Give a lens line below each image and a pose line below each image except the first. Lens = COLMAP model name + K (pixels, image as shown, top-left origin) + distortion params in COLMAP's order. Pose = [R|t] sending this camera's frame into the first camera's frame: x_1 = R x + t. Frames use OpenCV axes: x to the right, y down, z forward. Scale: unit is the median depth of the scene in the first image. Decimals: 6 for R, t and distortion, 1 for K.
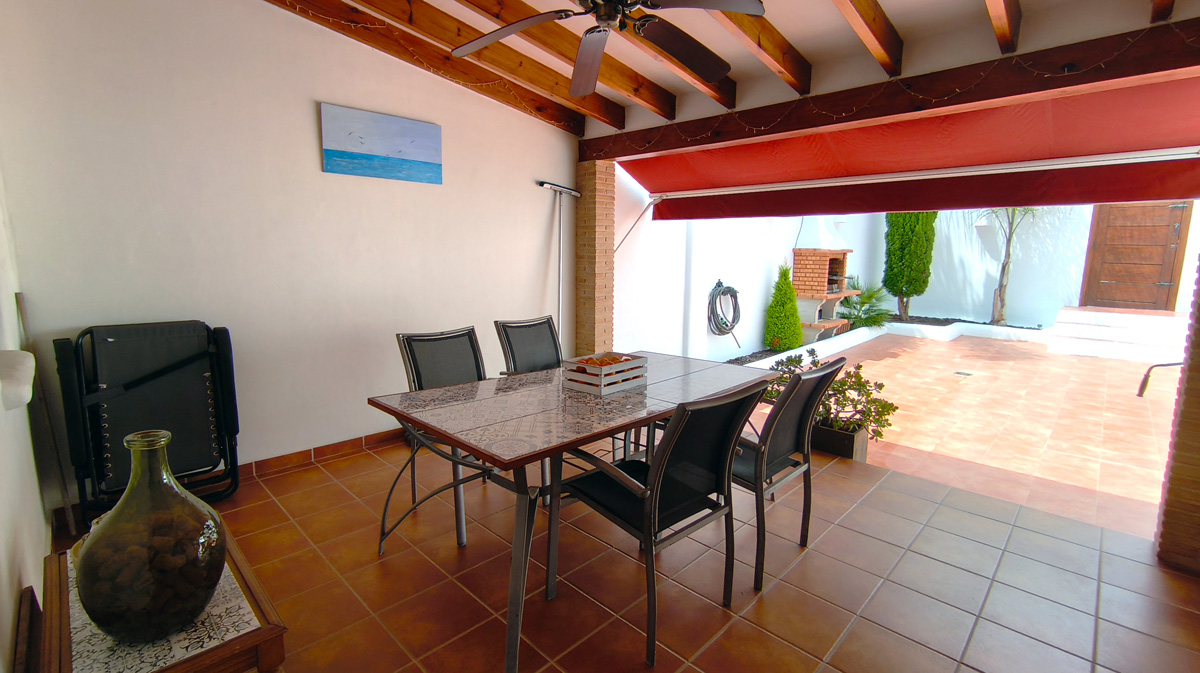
lens RADIAL K [[531.9, 0, 598.7], [0, 531.9, 327.2], [0, 0, 1]] dist [-0.000025, 0.000071]
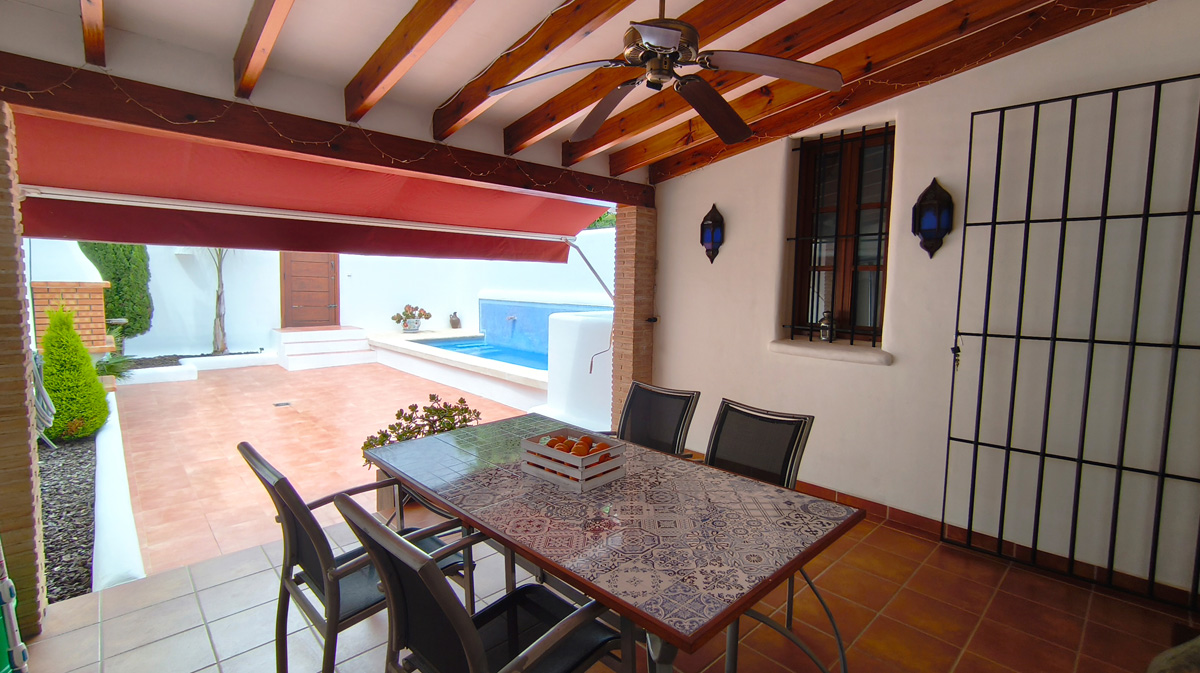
lens RADIAL K [[536.5, 0, 587.9], [0, 536.5, 320.8], [0, 0, 1]] dist [0.001682, 0.000429]
pose [[0.054619, -0.081842, 0.995148, -0.217936], [0.136480, 0.987893, 0.073755, -0.048786], [-0.989136, 0.131790, 0.065128, 0.250019]]
